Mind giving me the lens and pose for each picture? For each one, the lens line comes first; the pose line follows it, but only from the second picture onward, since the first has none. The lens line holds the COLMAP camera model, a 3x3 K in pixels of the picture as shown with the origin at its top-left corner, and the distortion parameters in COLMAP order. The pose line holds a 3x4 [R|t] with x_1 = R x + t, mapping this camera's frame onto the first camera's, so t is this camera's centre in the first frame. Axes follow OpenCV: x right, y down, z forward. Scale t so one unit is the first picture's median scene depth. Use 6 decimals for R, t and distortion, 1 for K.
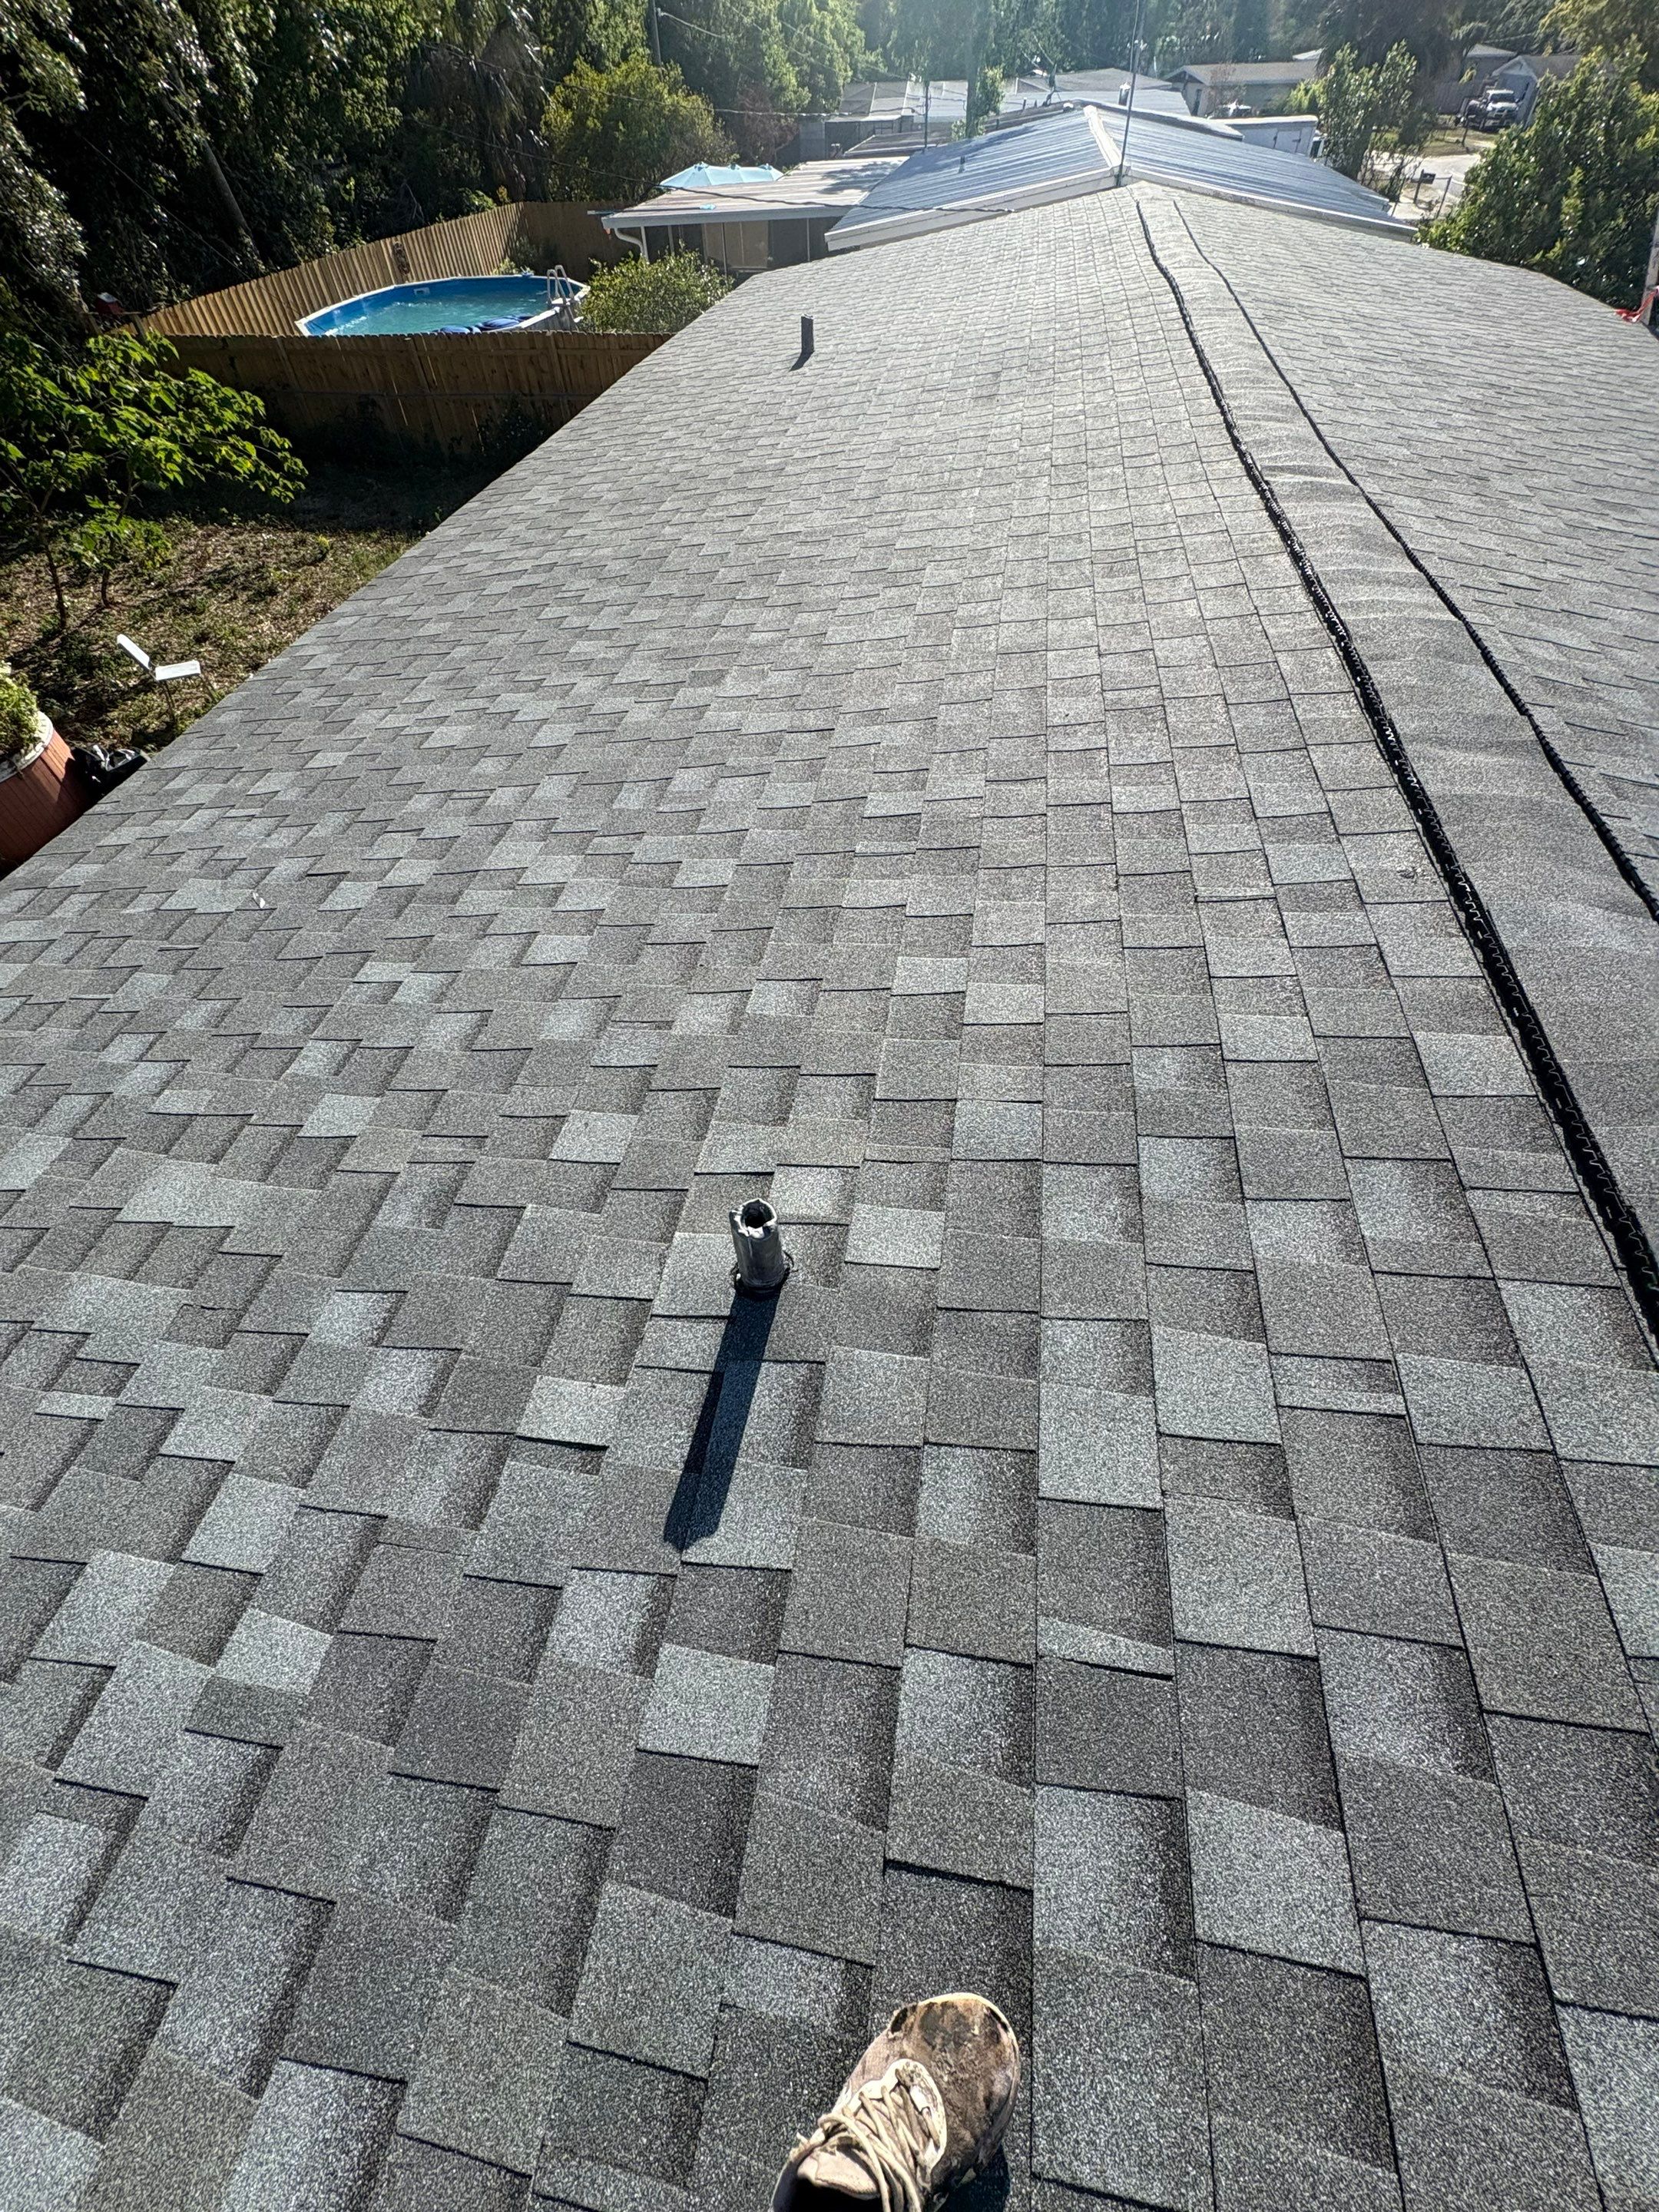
lens RADIAL K [[869.0, 0, 829.5], [0, 869.0, 1106.0], [0, 0, 1]] dist [0.000647, -0.000502]
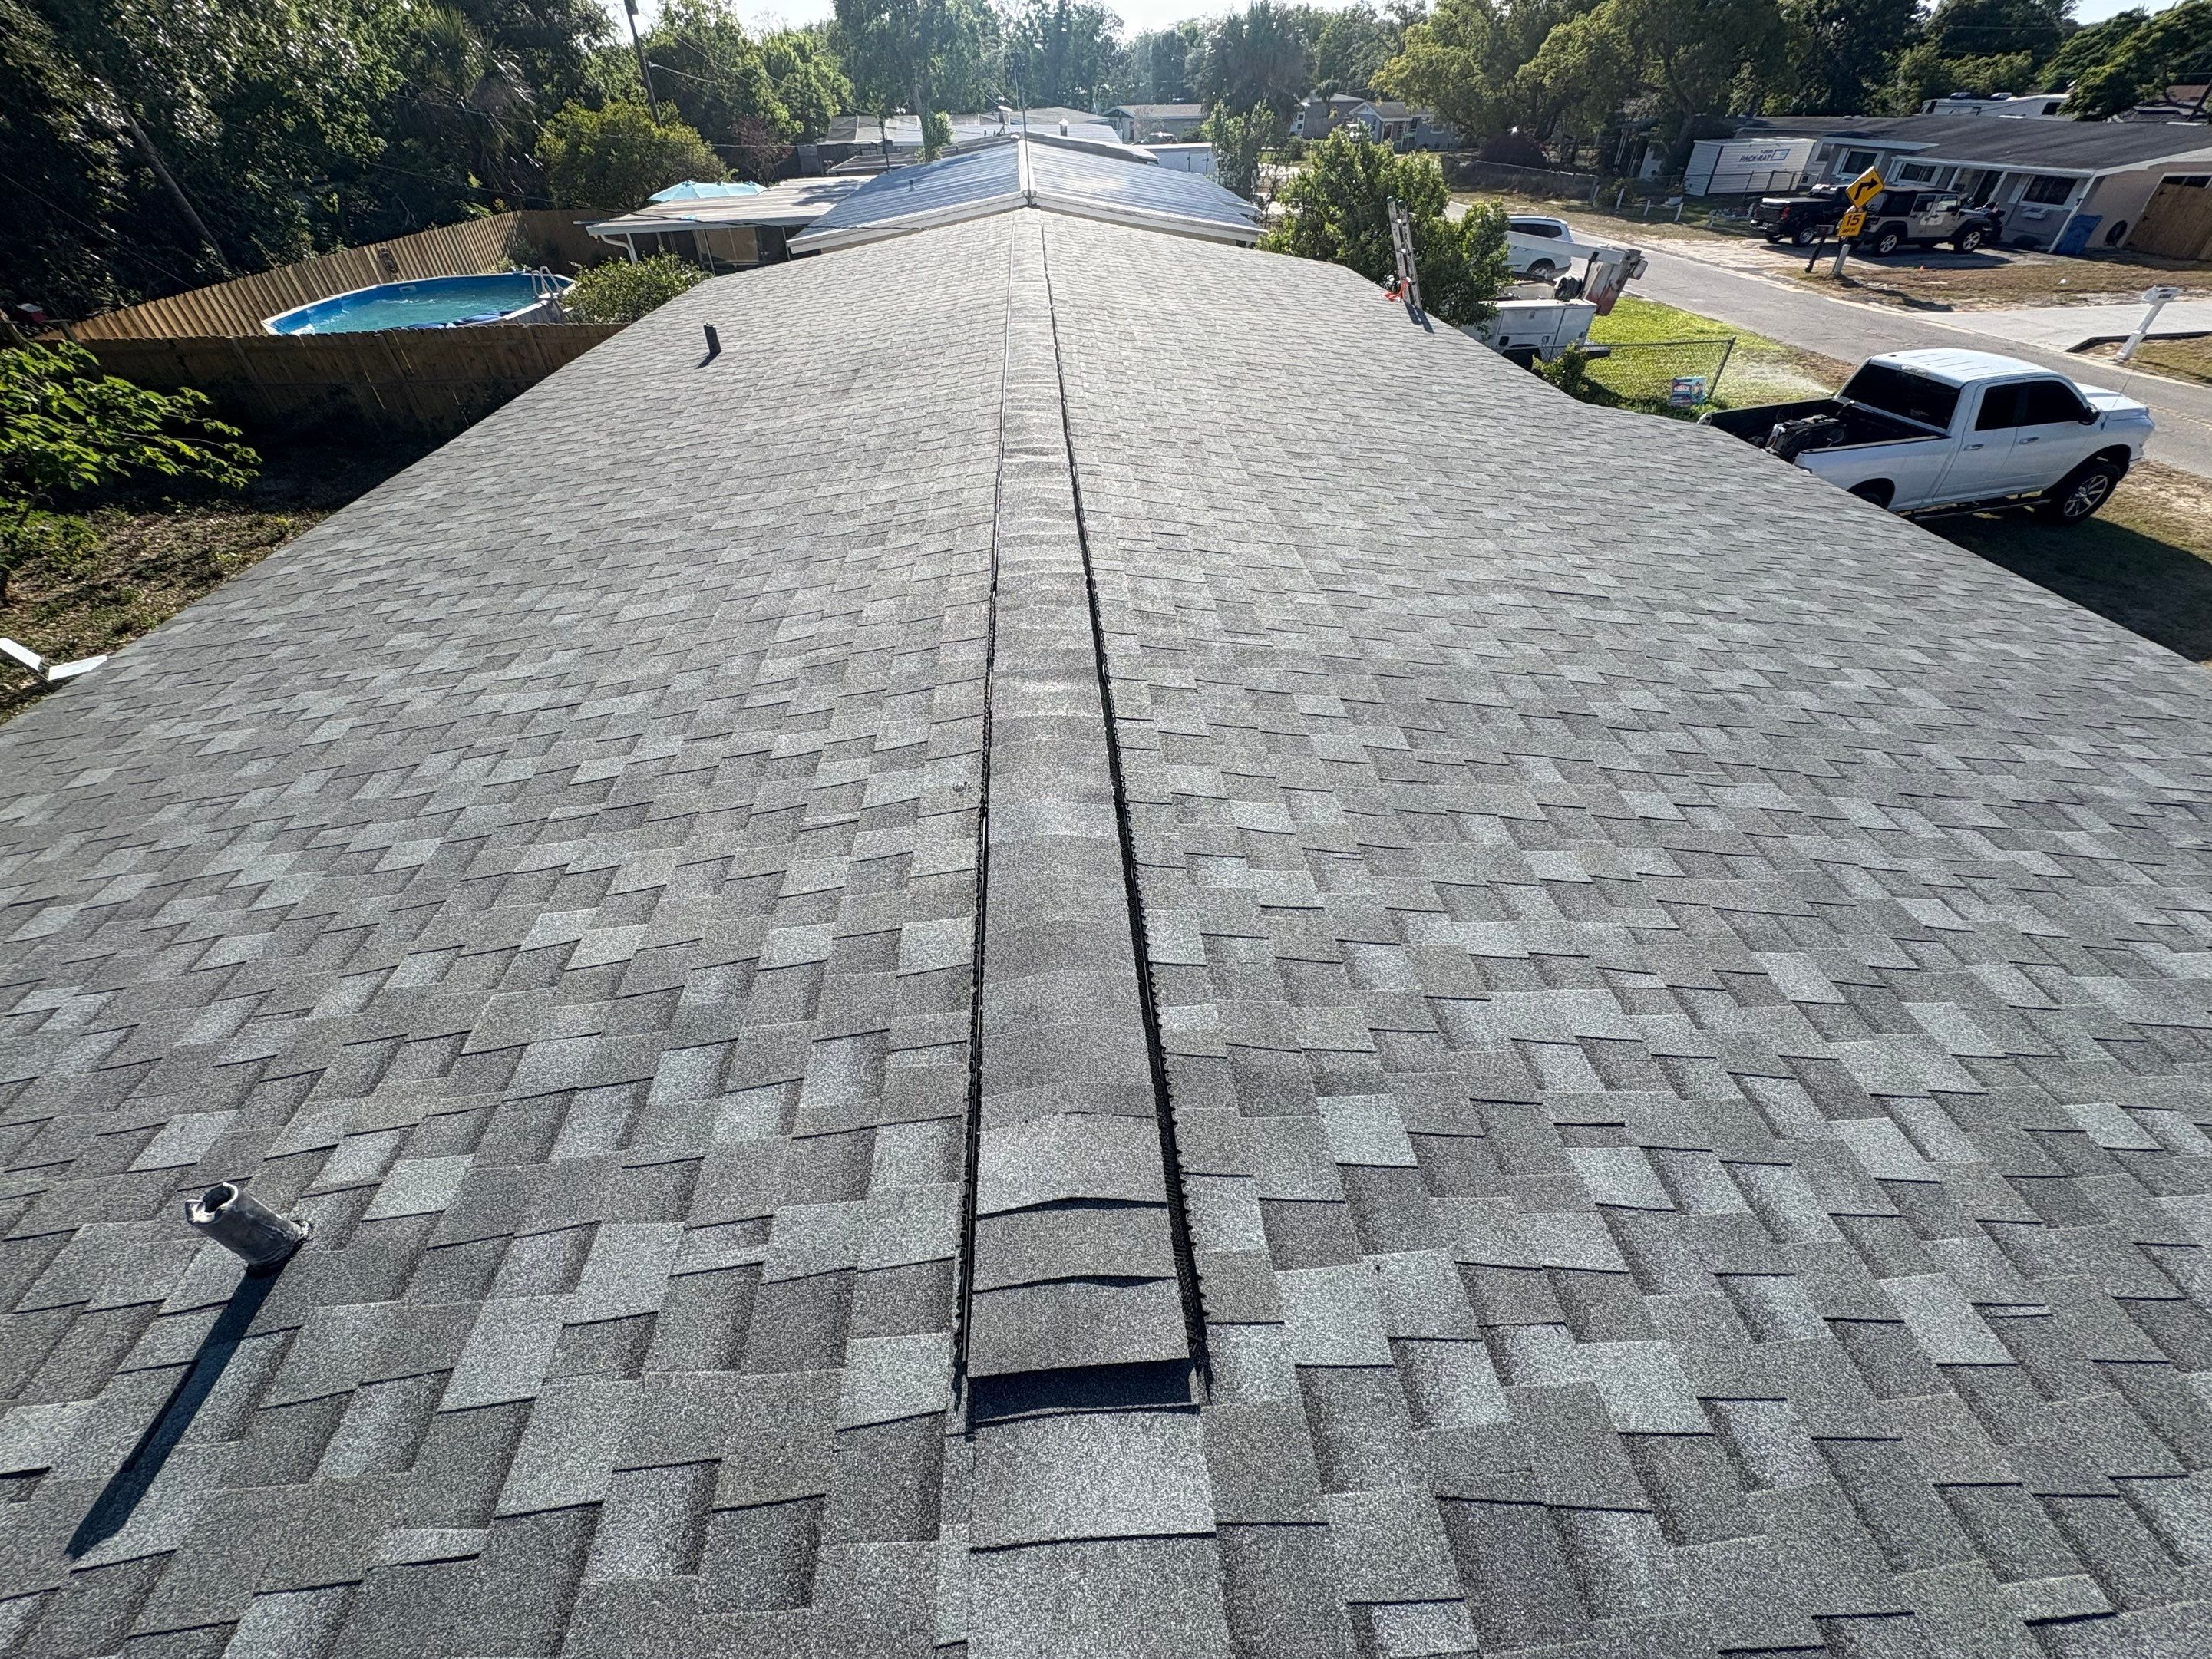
lens RADIAL K [[880.0, 0, 1102.9], [0, 880.0, 826.5], [0, 0, 1]] dist [-0.000343, 0.000435]
pose [[0.973206, -0.138515, 0.183532, 0.279675], [0.169792, 0.971159, -0.167394, 0.014652], [-0.155052, 0.194071, 0.968656, -0.109527]]
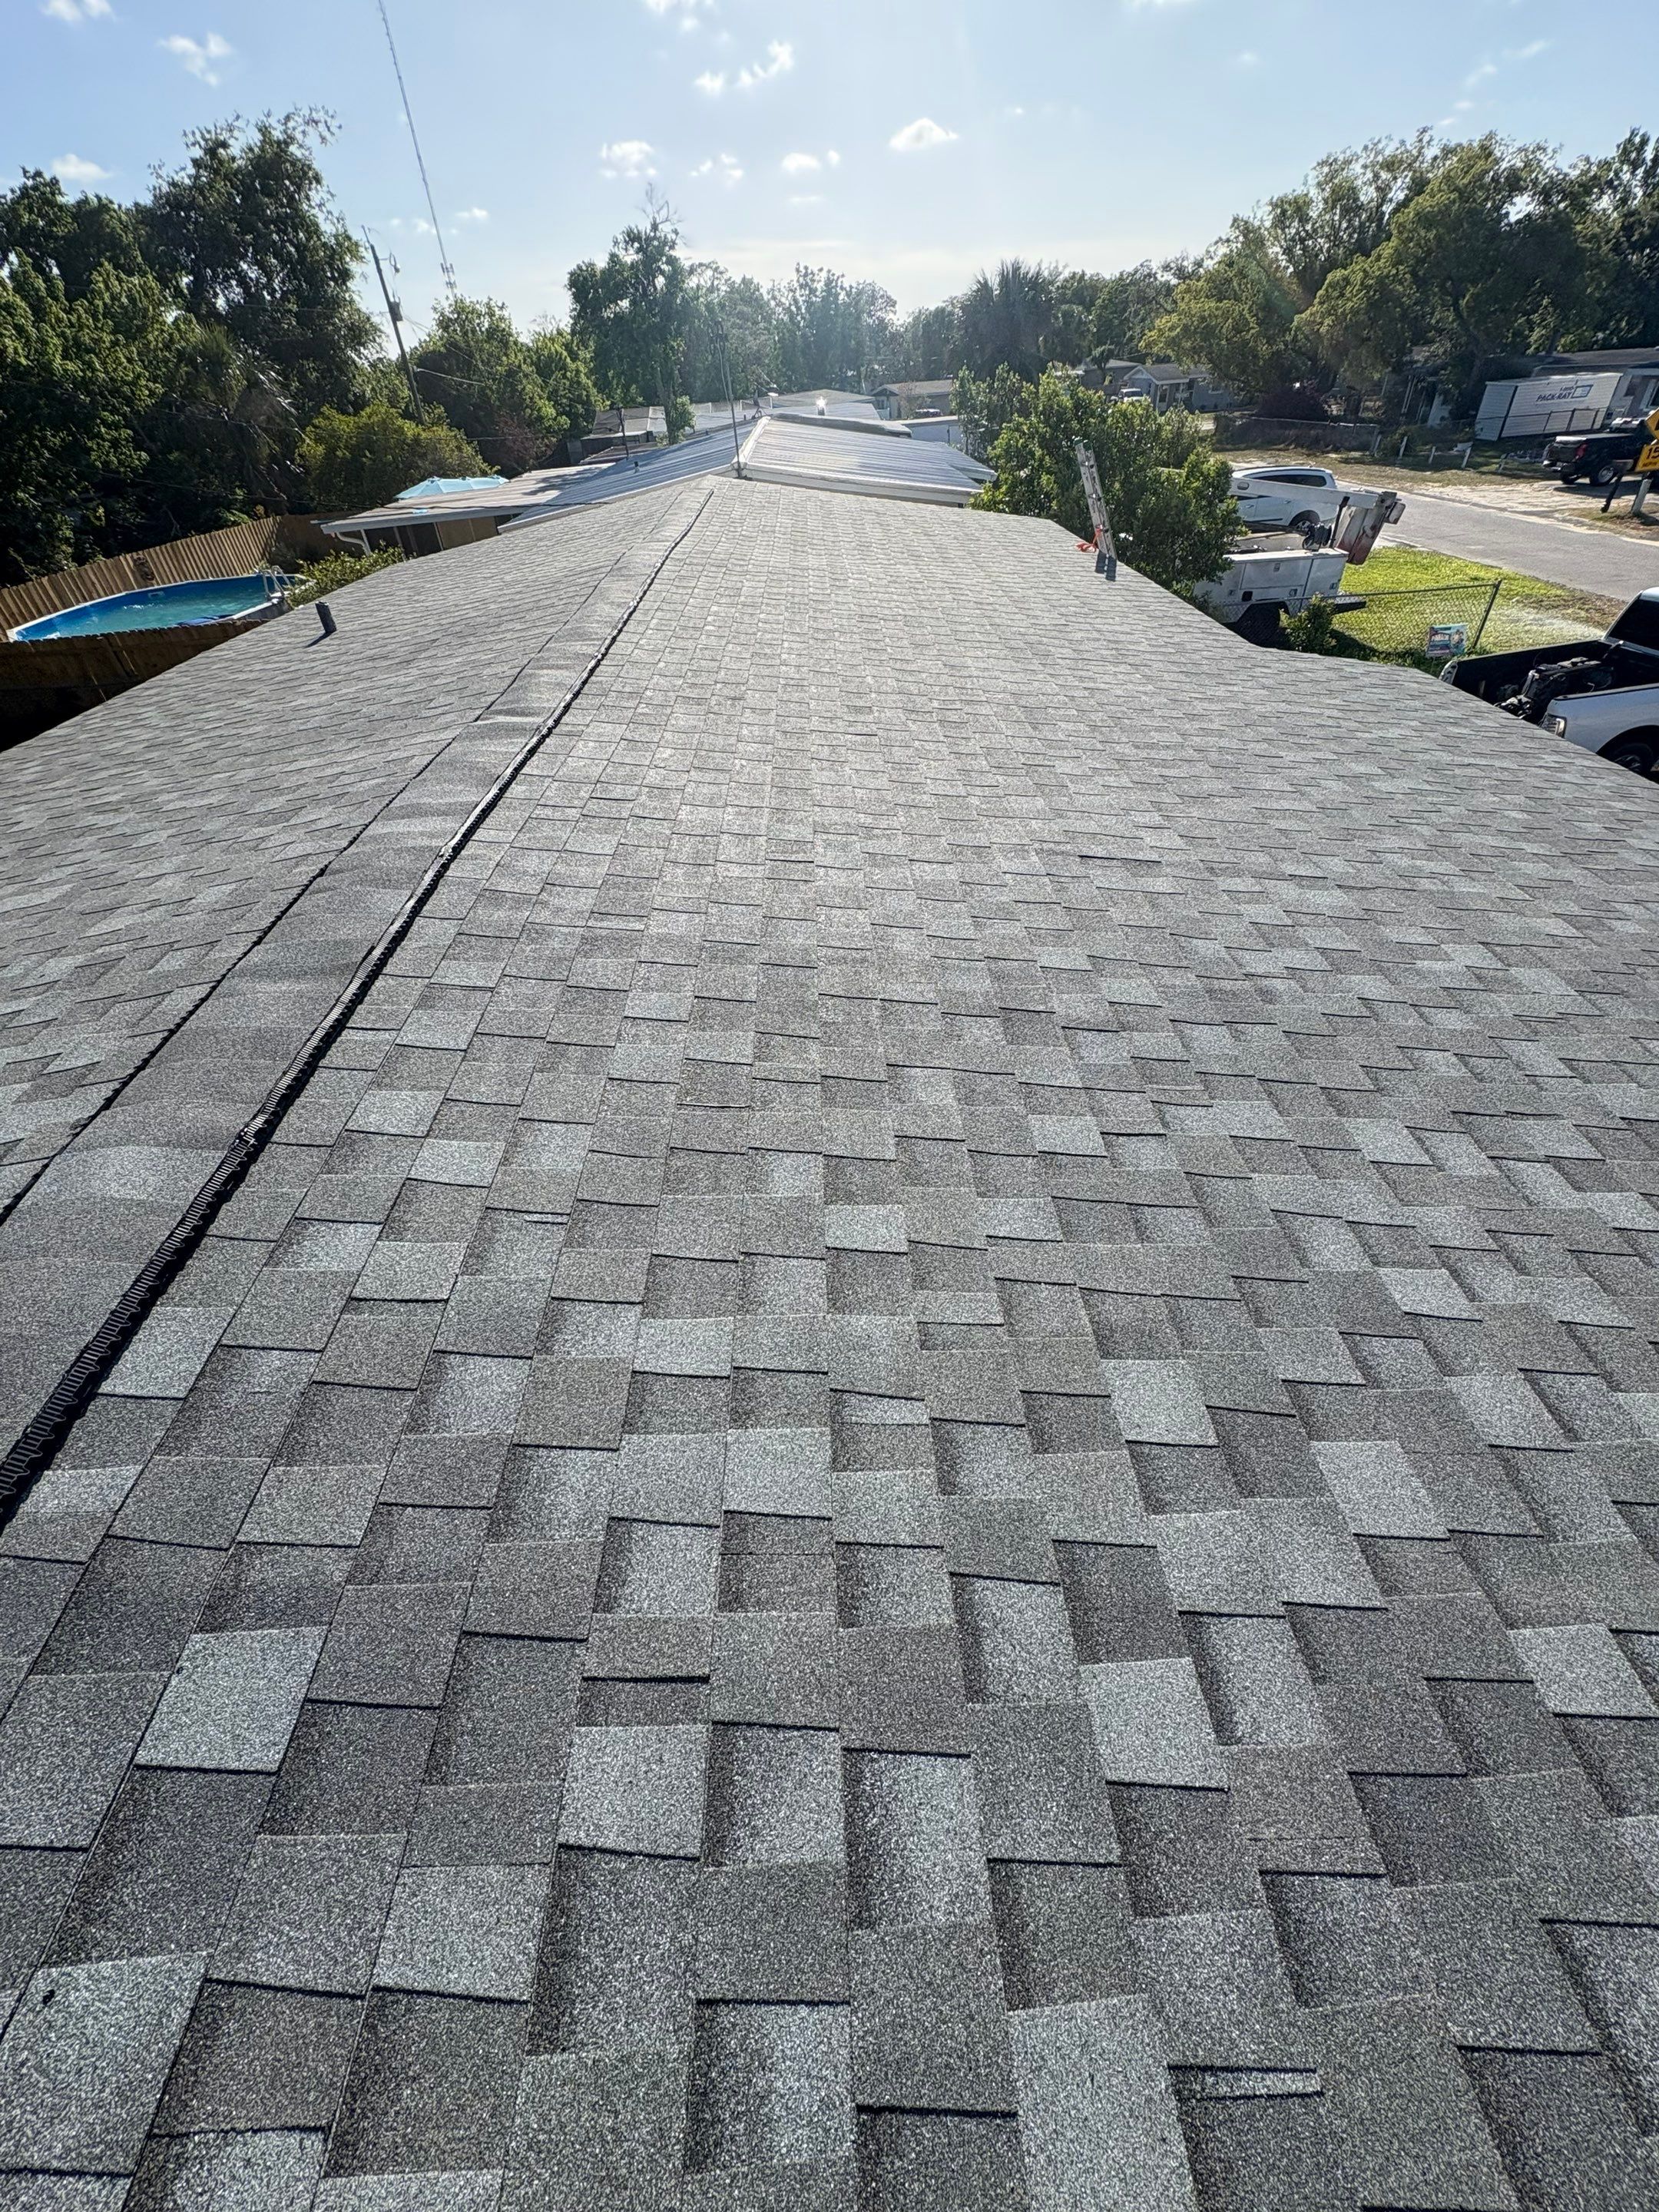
lens RADIAL K [[880.1, 0, 829.5], [0, 880.1, 1106.0], [0, 0, 1]] dist [-0.000343, 0.000435]
pose [[0.982469, -0.143208, 0.119354, 0.609112], [0.163479, 0.969543, -0.182375, 0.011077], [-0.089602, 0.198690, 0.975958, -0.011458]]
